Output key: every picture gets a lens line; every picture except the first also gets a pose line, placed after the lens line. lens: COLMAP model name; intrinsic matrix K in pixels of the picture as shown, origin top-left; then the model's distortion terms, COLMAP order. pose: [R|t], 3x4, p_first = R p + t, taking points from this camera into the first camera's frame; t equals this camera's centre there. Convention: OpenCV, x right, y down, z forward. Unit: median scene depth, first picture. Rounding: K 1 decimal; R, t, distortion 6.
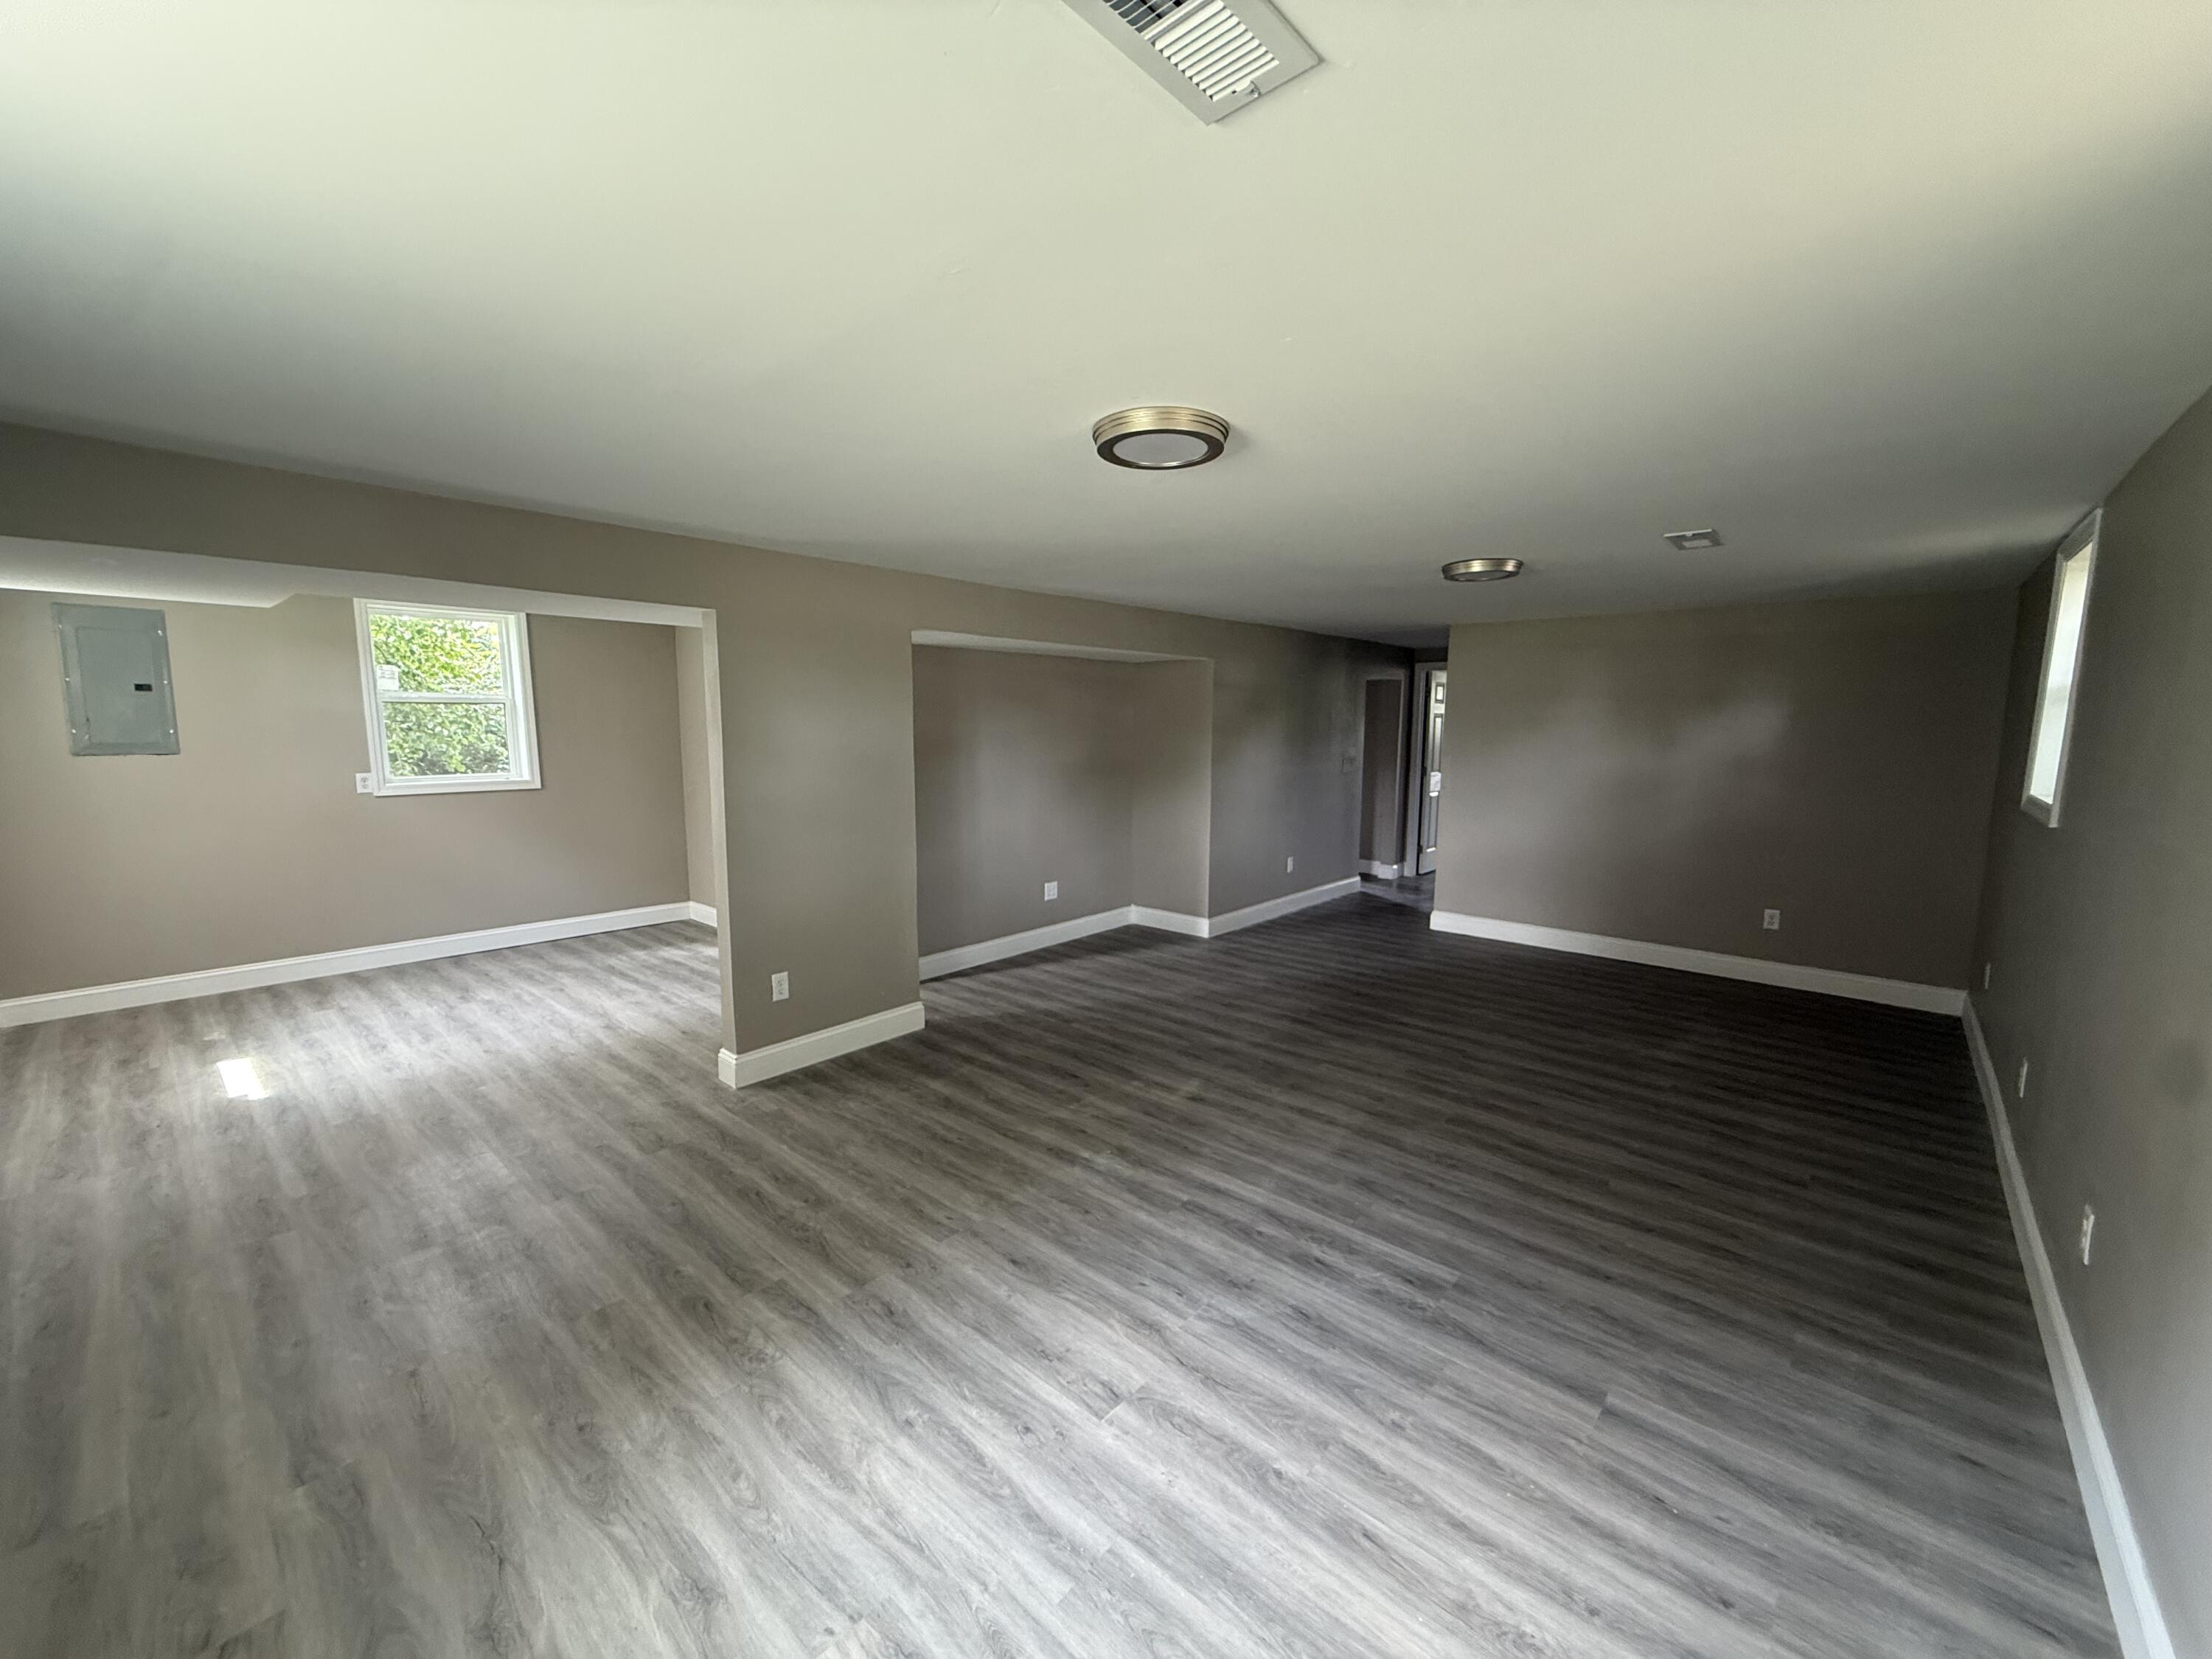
lens RADIAL K [[879.9, 0, 1108.2], [0, 879.9, 835.2], [0, 0, 1]] dist [-0.002872, 0.000913]
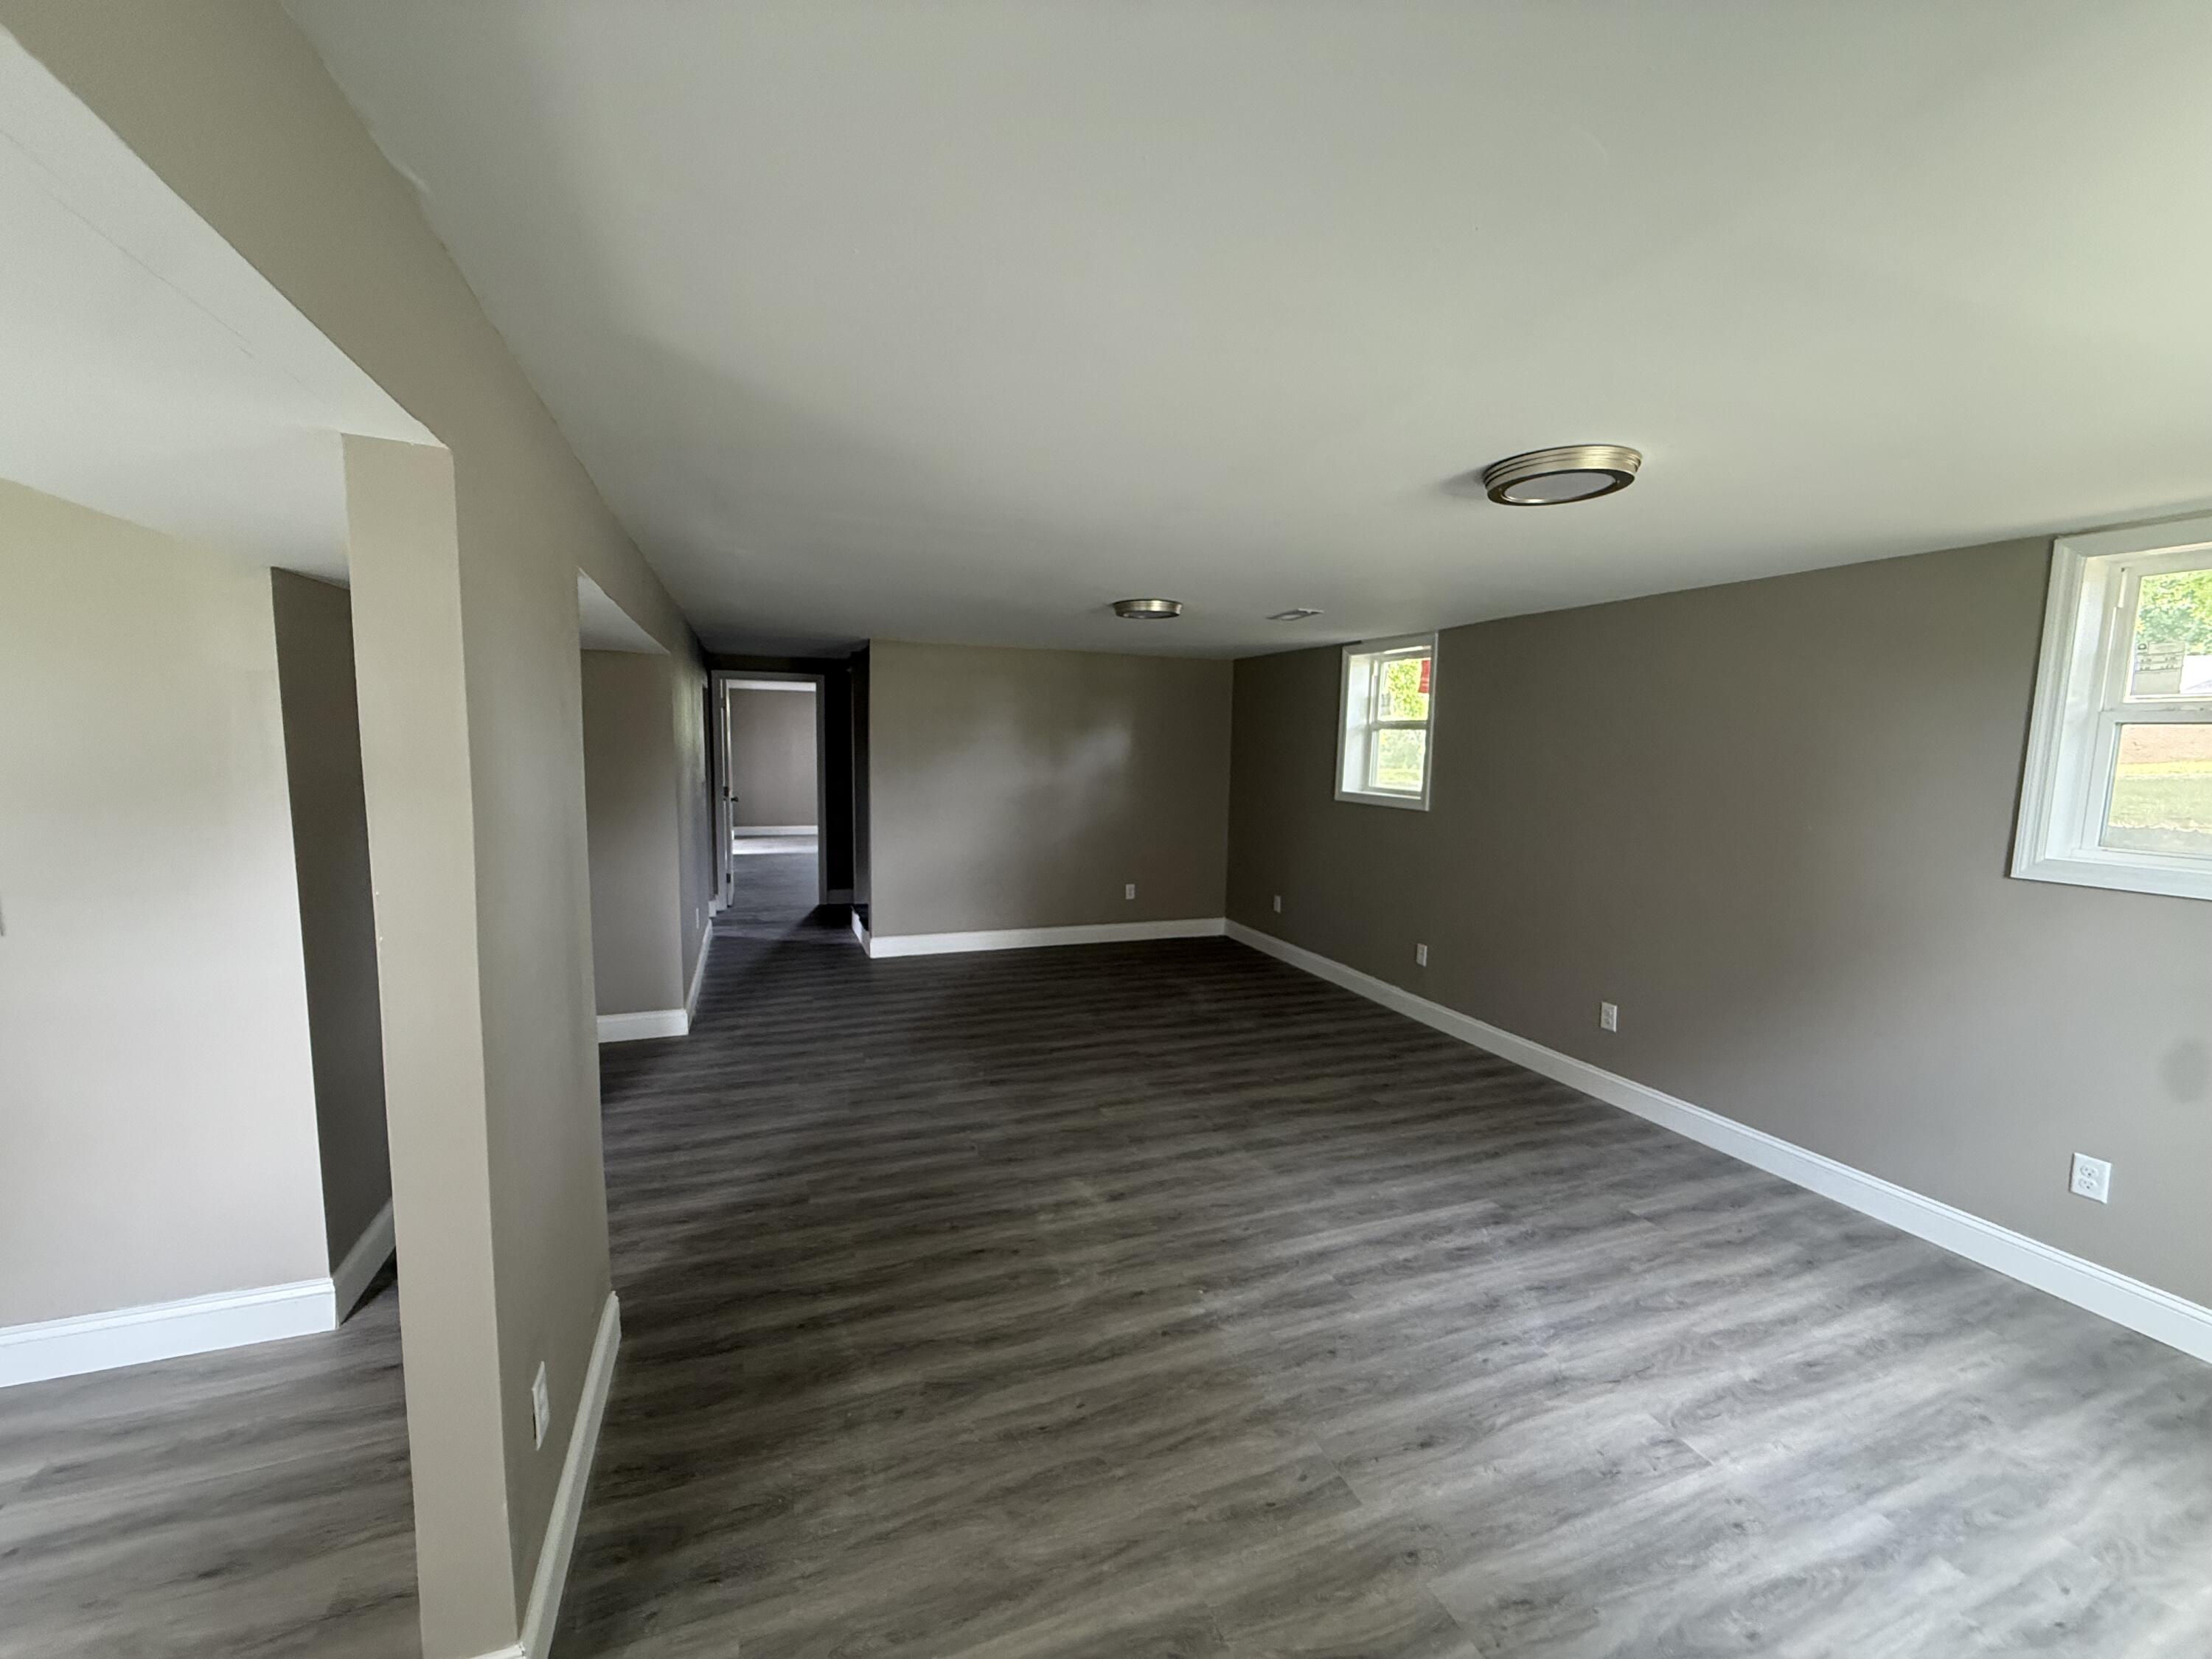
lens RADIAL K [[879.9, 0, 1102.2], [0, 879.9, 832.9], [0, 0, 1]] dist [-0.002872, 0.000913]
pose [[0.463645, -0.090753, 0.881361, -0.715818], [0.099081, 0.993812, 0.050210, -0.106342], [-0.880464, 0.064047, 0.469767, 0.681971]]
